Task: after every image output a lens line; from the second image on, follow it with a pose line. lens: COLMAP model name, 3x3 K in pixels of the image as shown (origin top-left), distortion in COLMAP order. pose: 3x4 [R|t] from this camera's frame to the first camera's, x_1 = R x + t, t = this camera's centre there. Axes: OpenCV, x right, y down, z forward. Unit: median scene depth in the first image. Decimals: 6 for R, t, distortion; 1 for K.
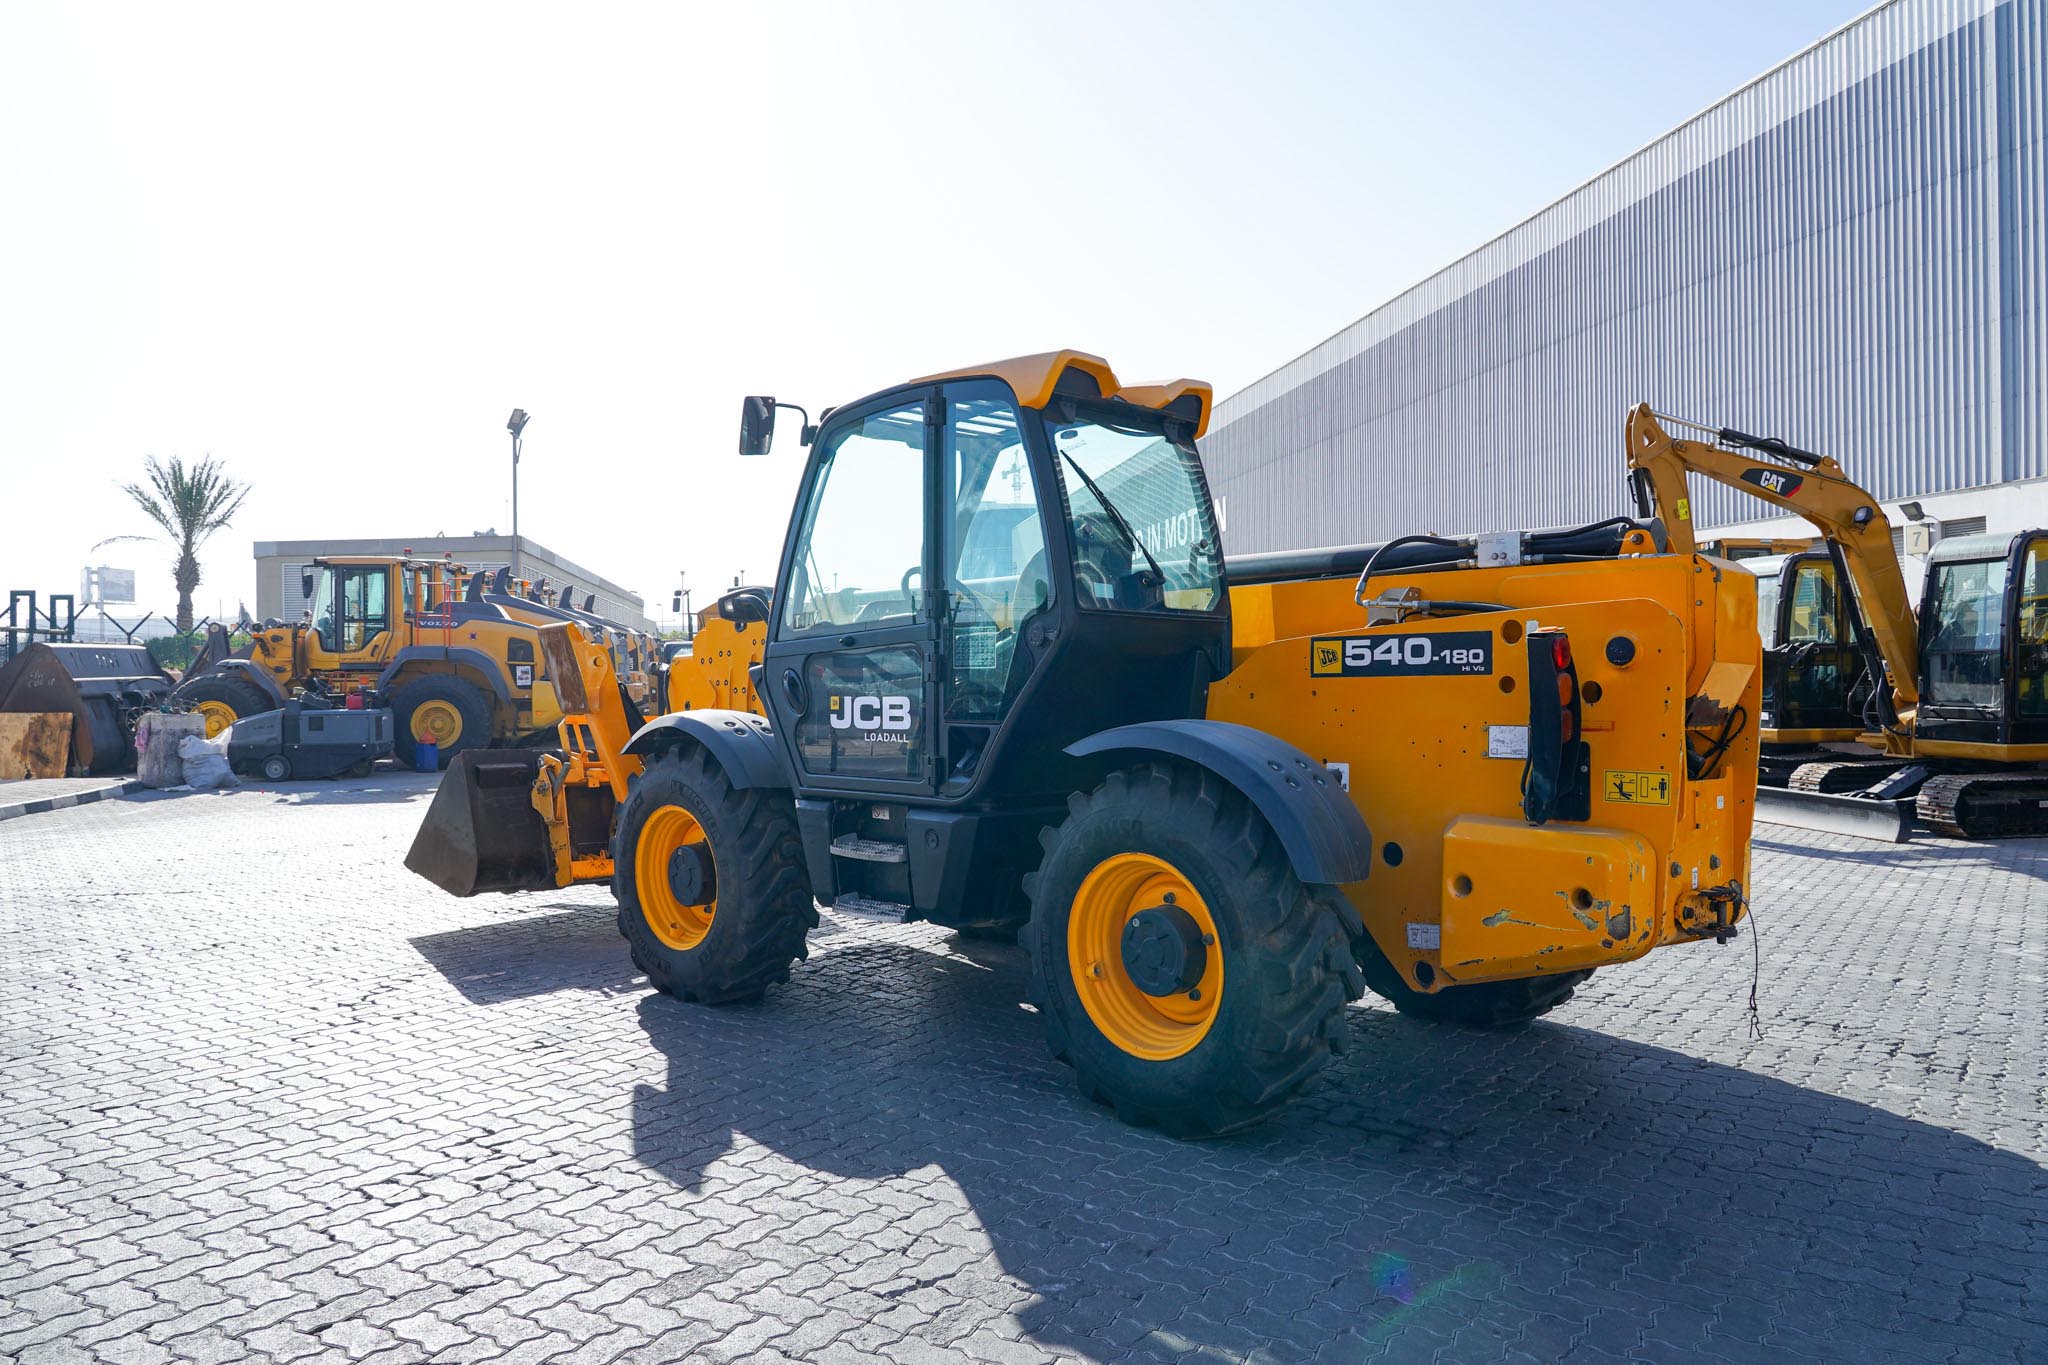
lens RADIAL K [[1441.7, 0, 1018.9], [0, 1441.7, 673.1], [0, 0, 1]] dist [-0.029423, 0.009498]
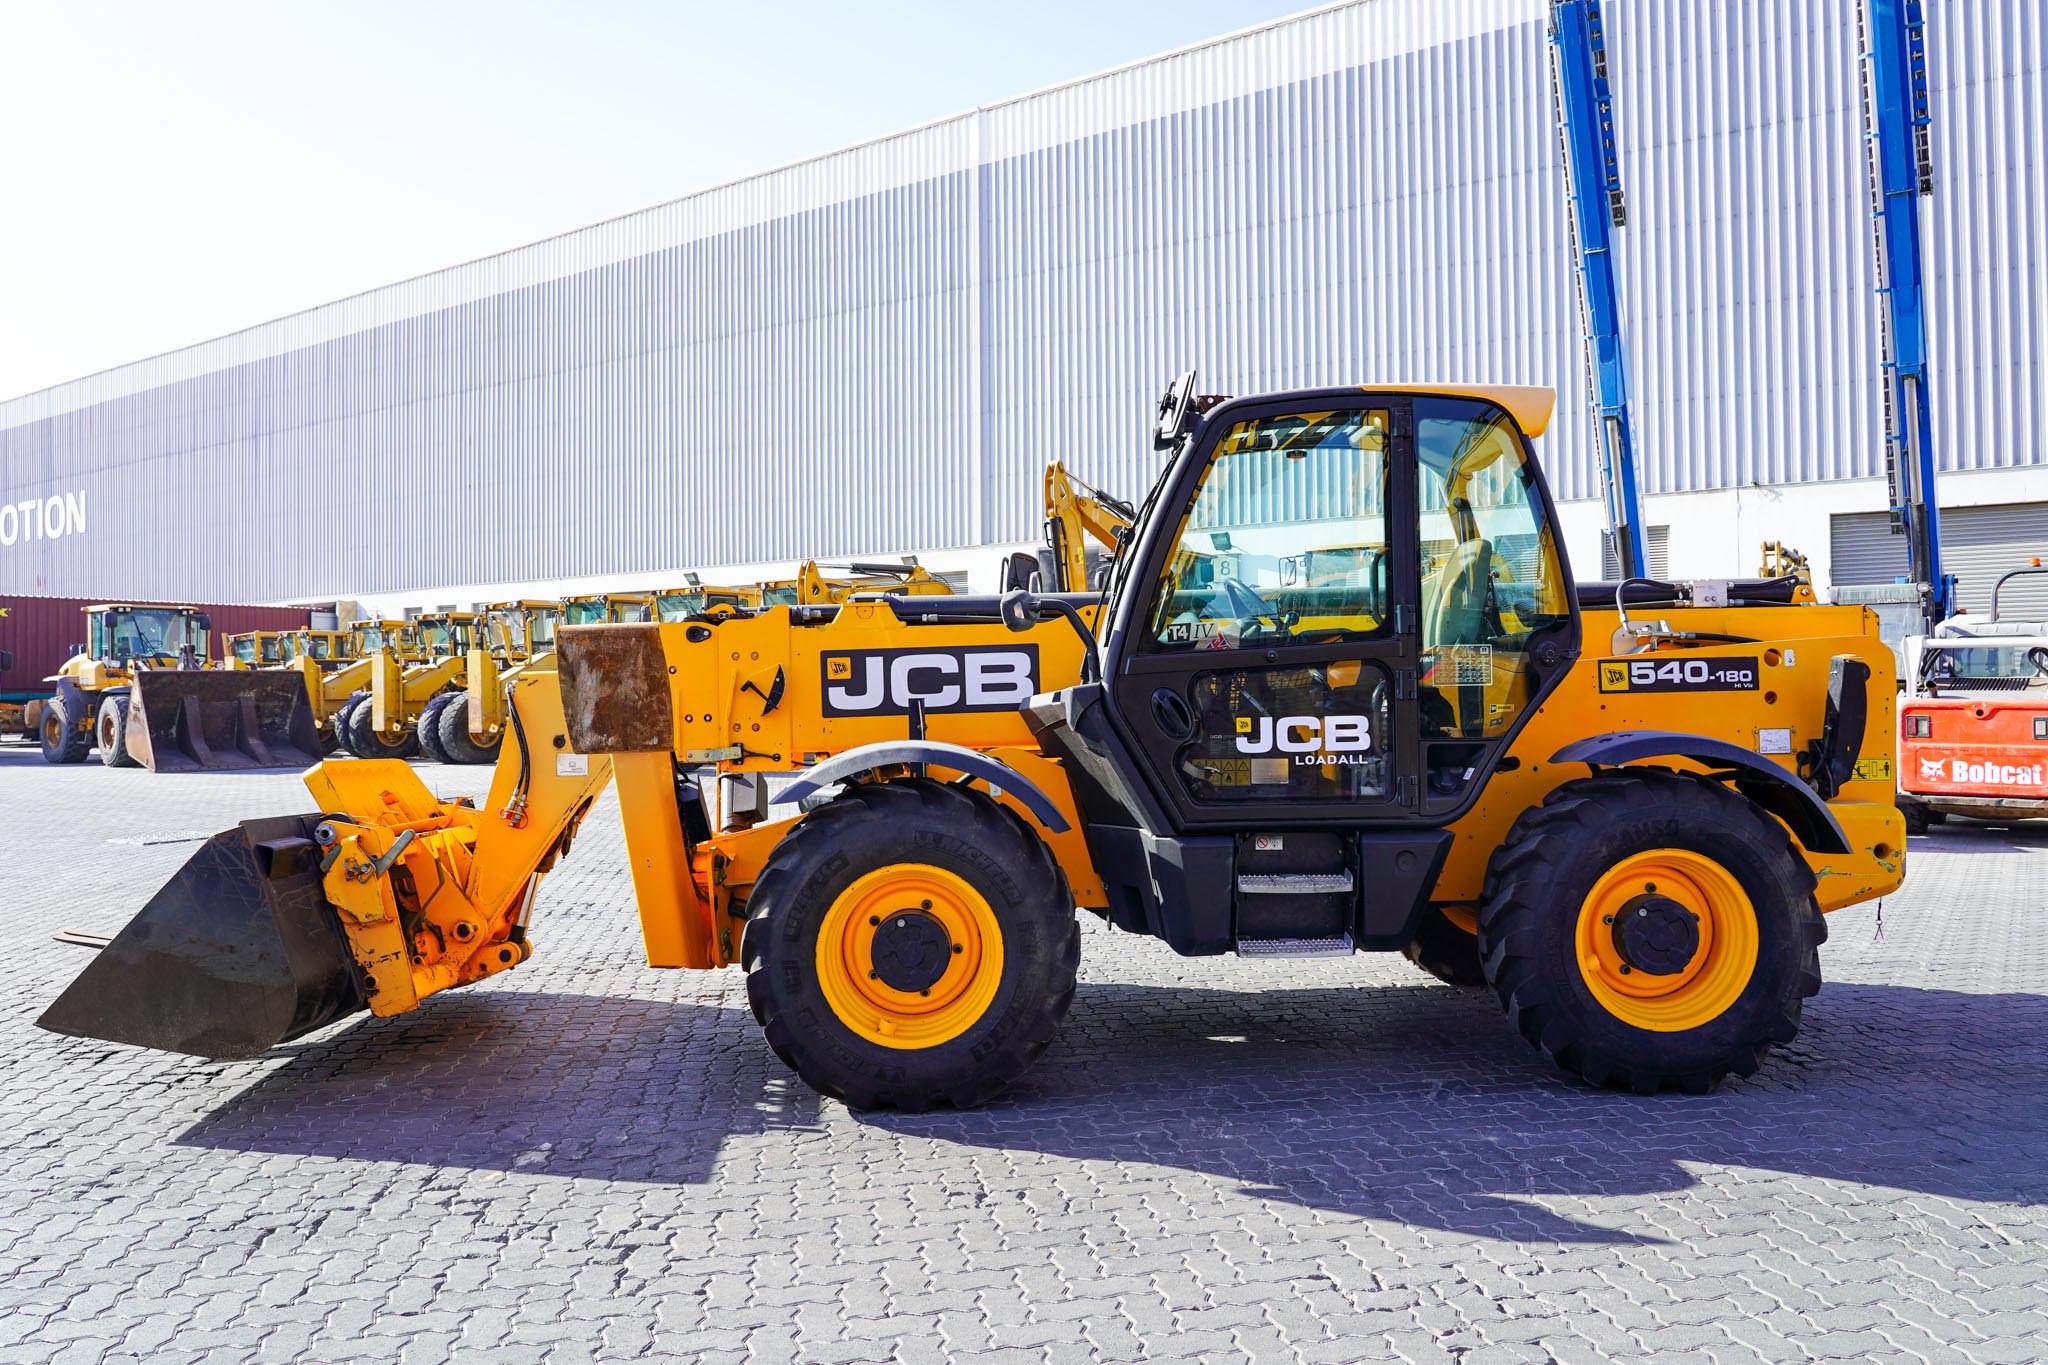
lens RADIAL K [[1441.7, 0, 1018.9], [0, 1441.7, 673.1], [0, 0, 1]] dist [-0.029423, 0.009498]
pose [[0.693091, 0.008466, 0.720800, -0.987474], [0.006271, 0.999822, -0.017773, 0.004051], [-0.720823, 0.016839, 0.692915, 0.537683]]
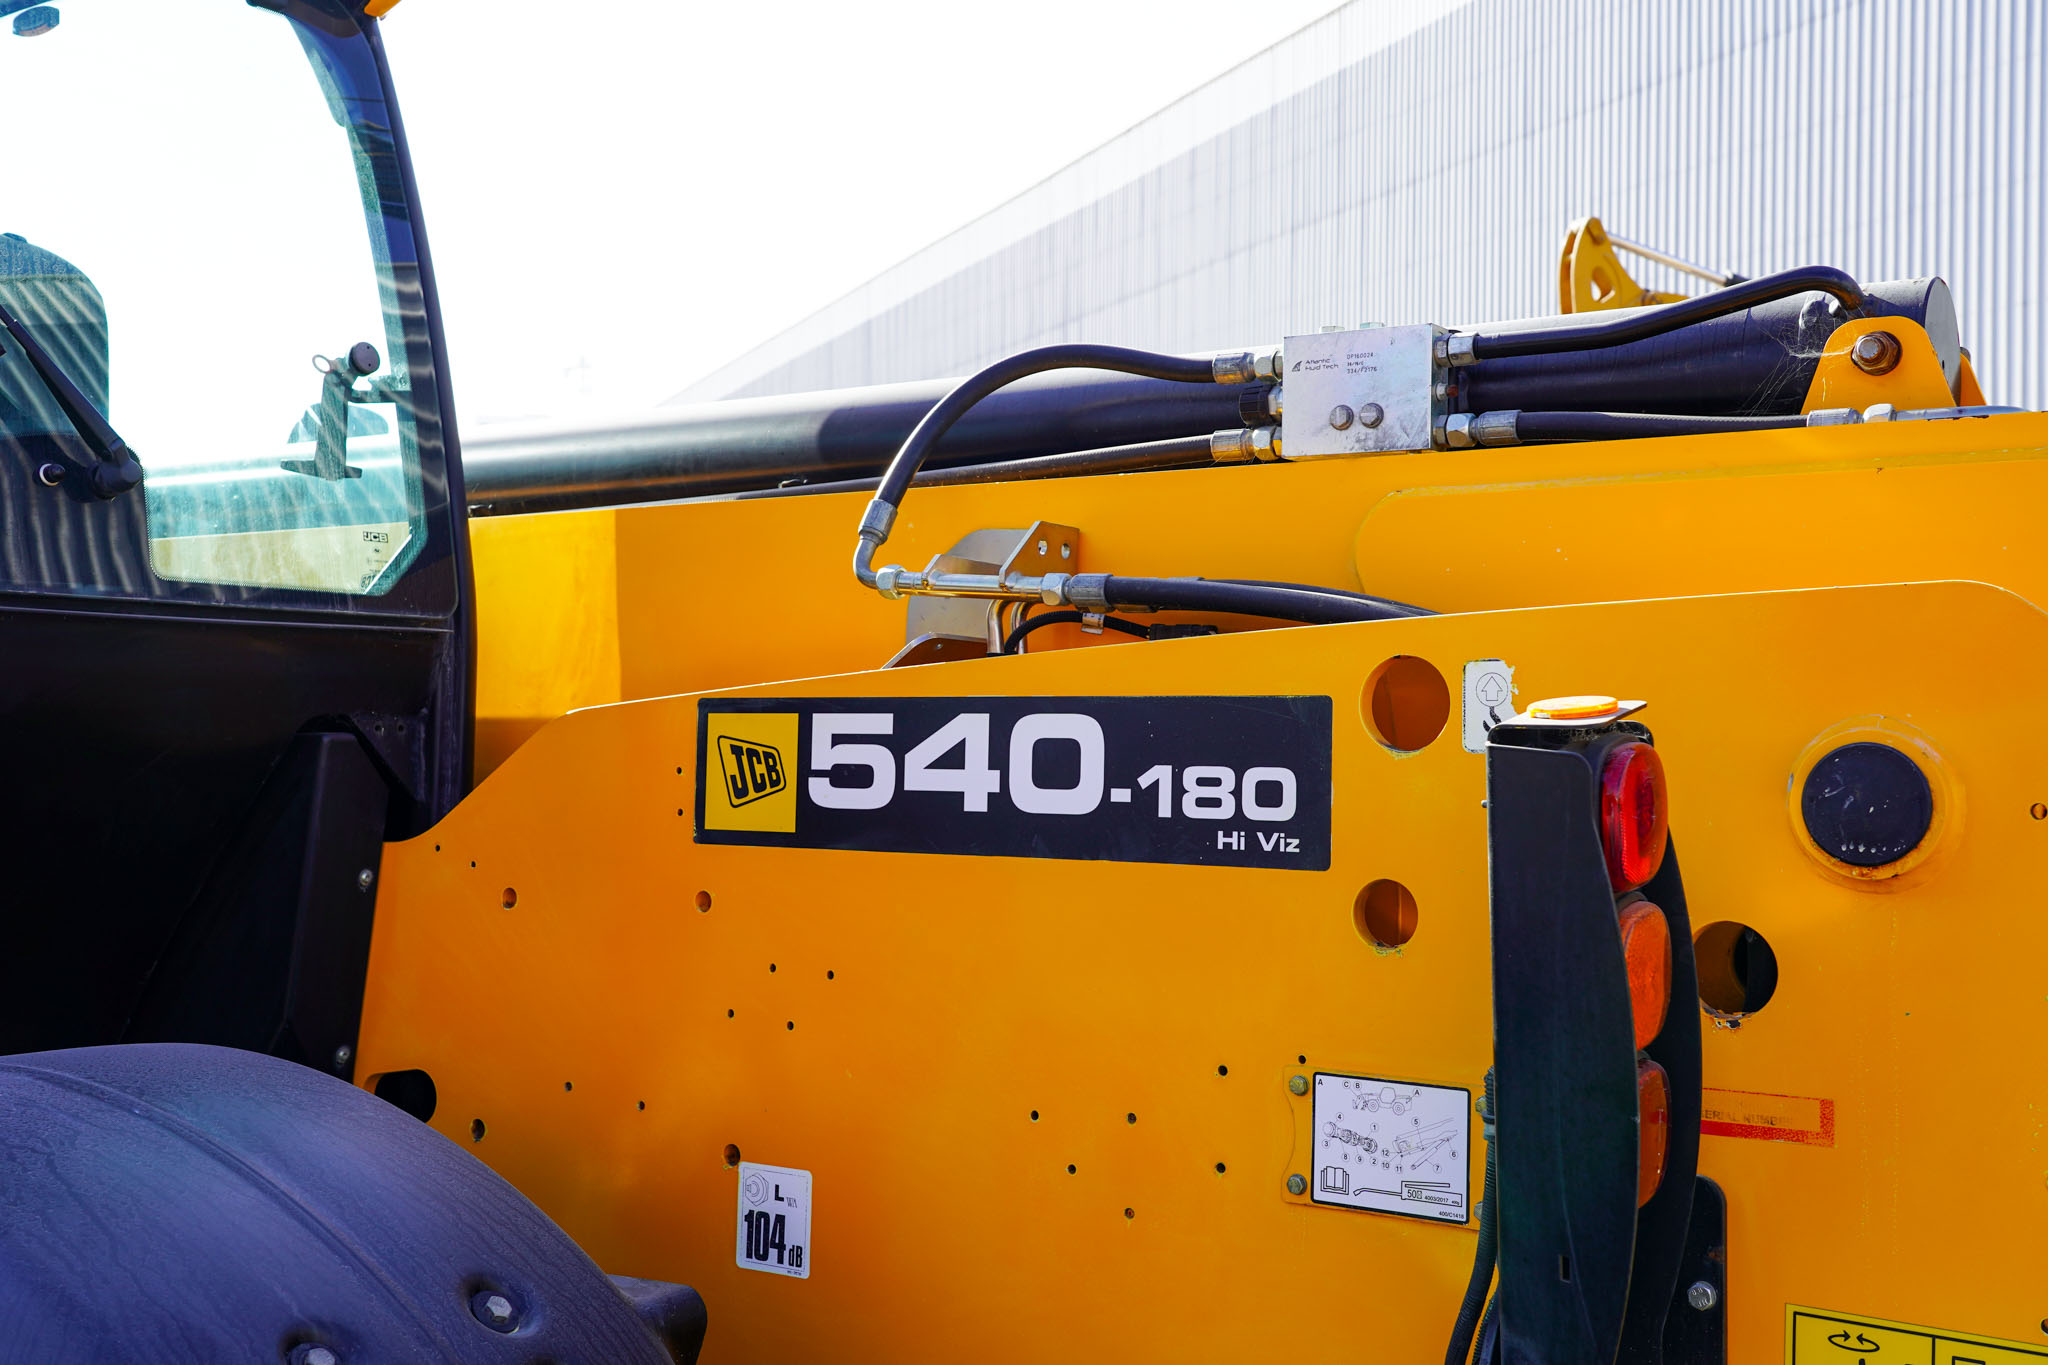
lens RADIAL K [[2204.8, 0, 1024.0], [0, 2204.8, 682.5], [0, 0, 1]] dist [0.014801, 0.009278]
pose [[0.981543, 0.014184, 0.190714, 0.186195], [-0.013614, 0.999898, -0.004296, -0.027272], [-0.190756, 0.001620, 0.981636, 0.579691]]
